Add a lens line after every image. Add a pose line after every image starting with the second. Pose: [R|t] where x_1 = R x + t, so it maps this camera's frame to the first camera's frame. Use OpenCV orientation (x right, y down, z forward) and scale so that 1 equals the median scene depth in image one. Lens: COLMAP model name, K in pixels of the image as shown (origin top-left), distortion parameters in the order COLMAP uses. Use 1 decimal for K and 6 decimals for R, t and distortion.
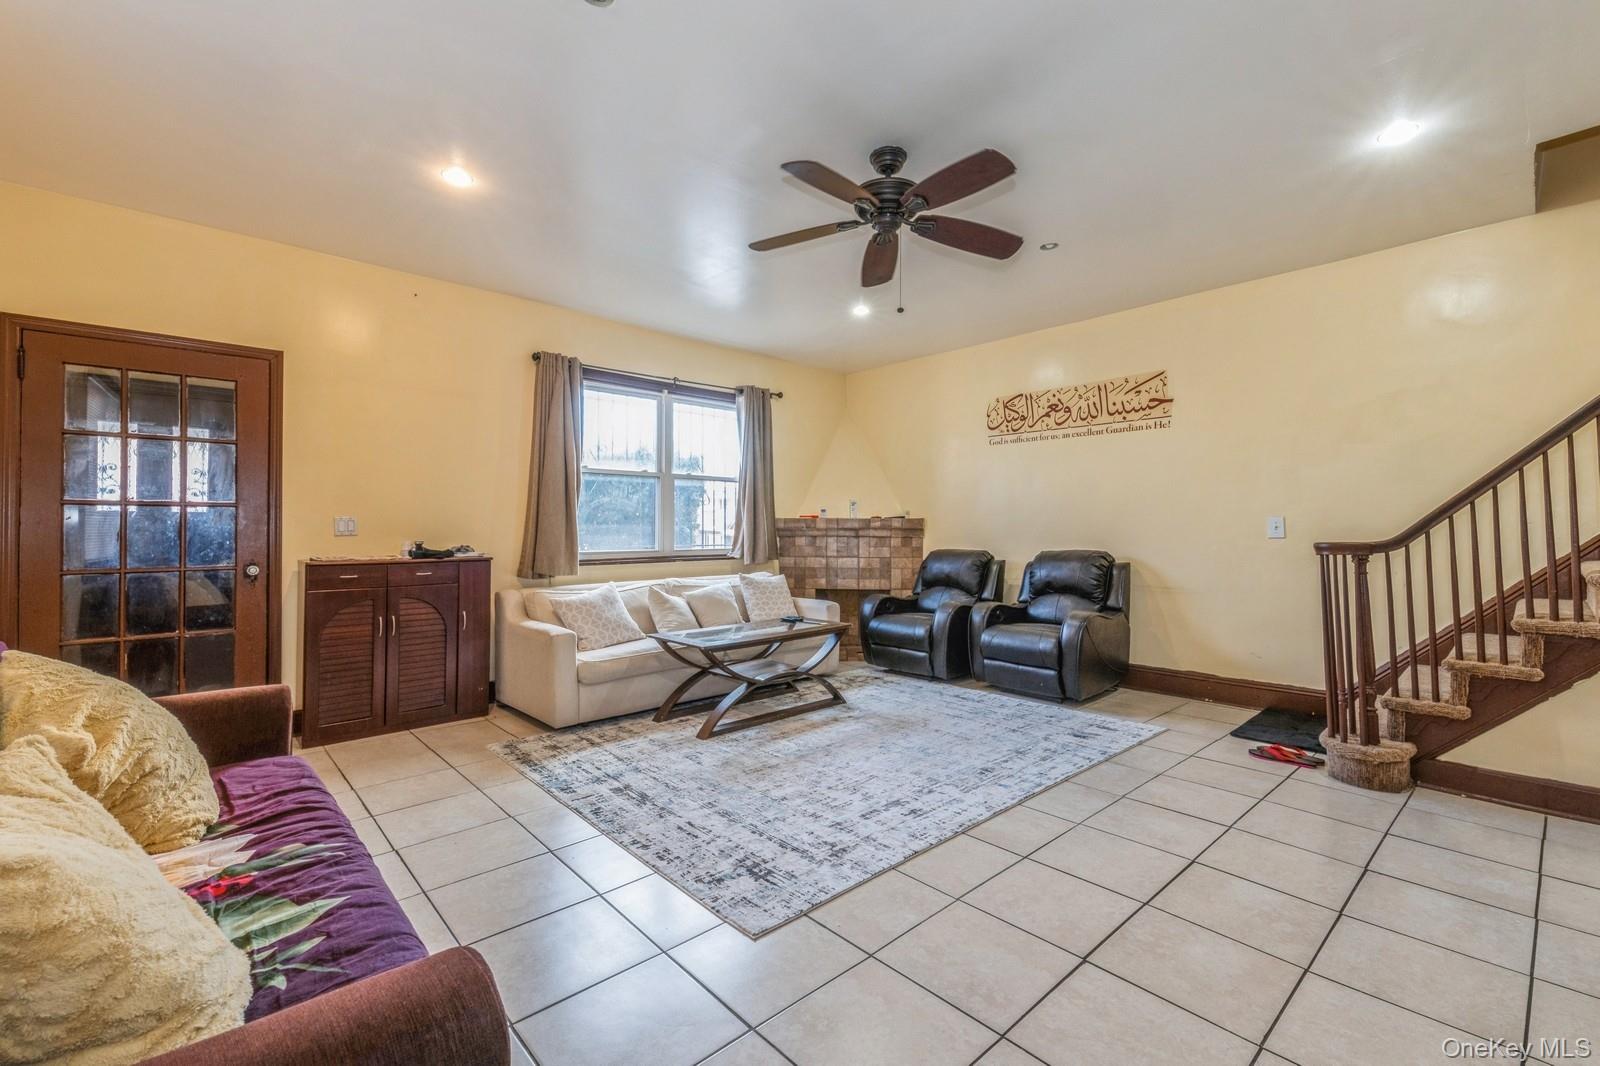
lens RADIAL K [[680.5, 0, 816.0], [0, 680.5, 532.9], [0, 0, 1]] dist [0.029159, -0.003233]
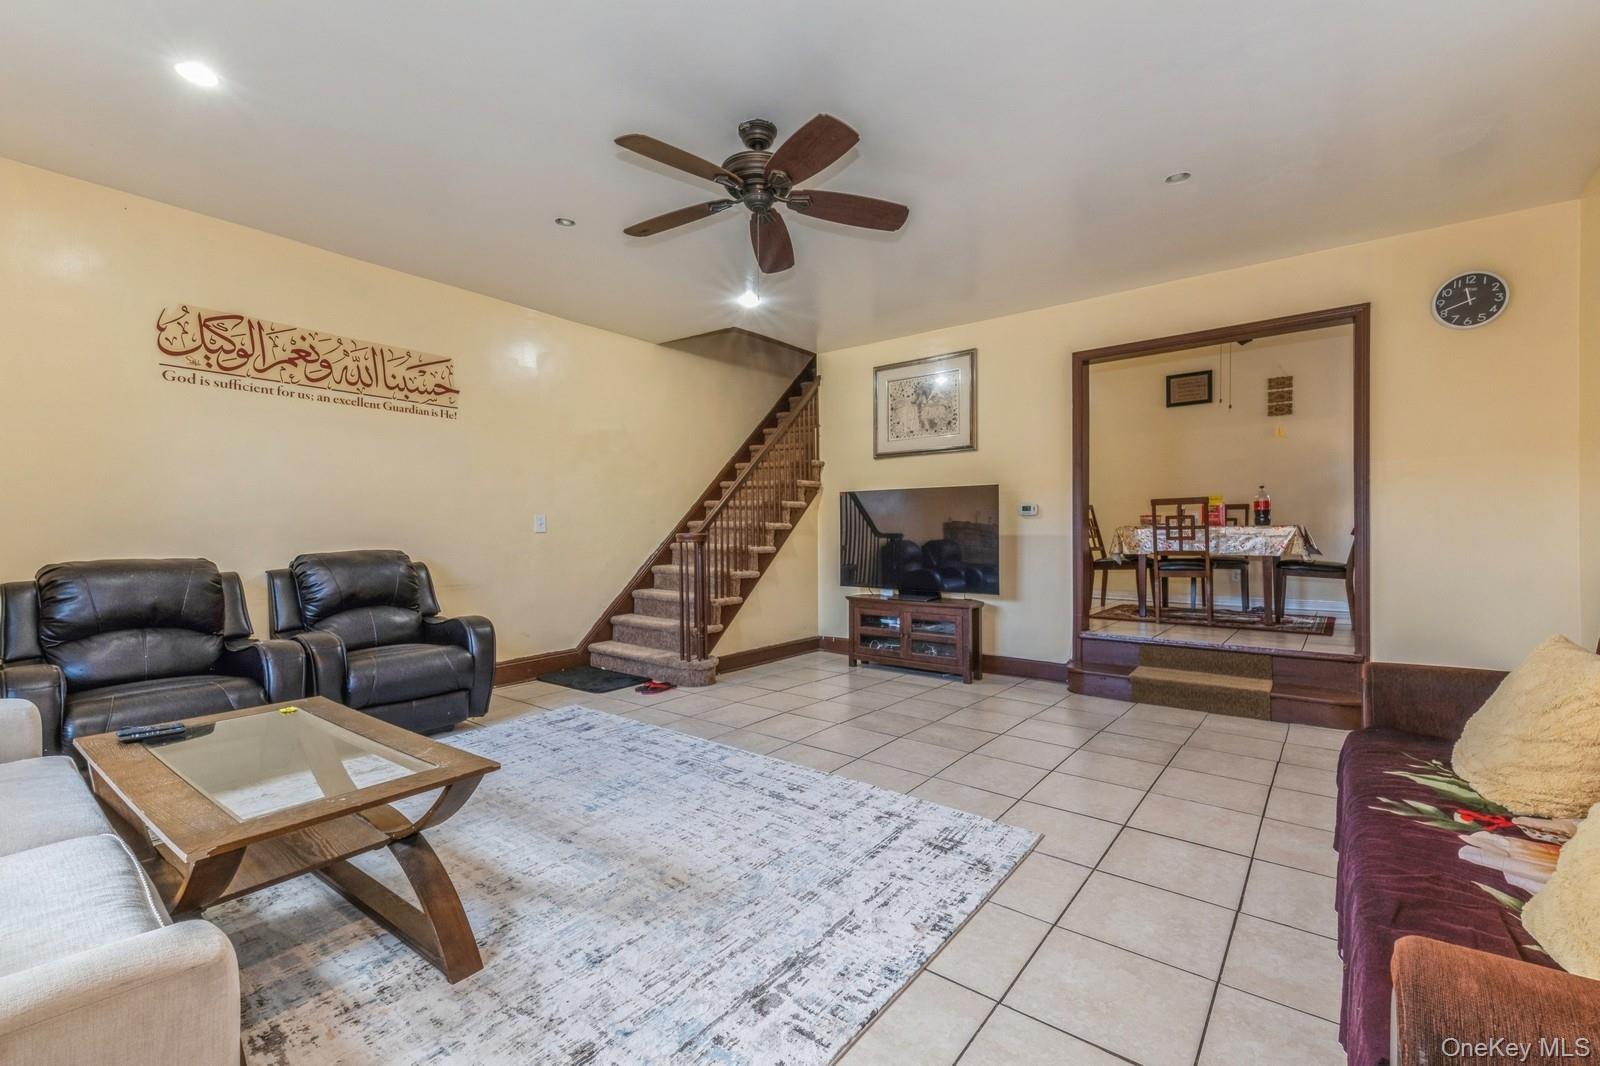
lens RADIAL K [[680.5, 0, 811.4], [0, 680.5, 537.7], [0, 0, 1]] dist [0.029159, -0.003233]
pose [[-0.175843, -0.014818, 0.984307, -0.523039], [0.002527, 0.999877, 0.015504, -0.000317], [-0.984415, 0.005213, -0.175784, 0.670257]]
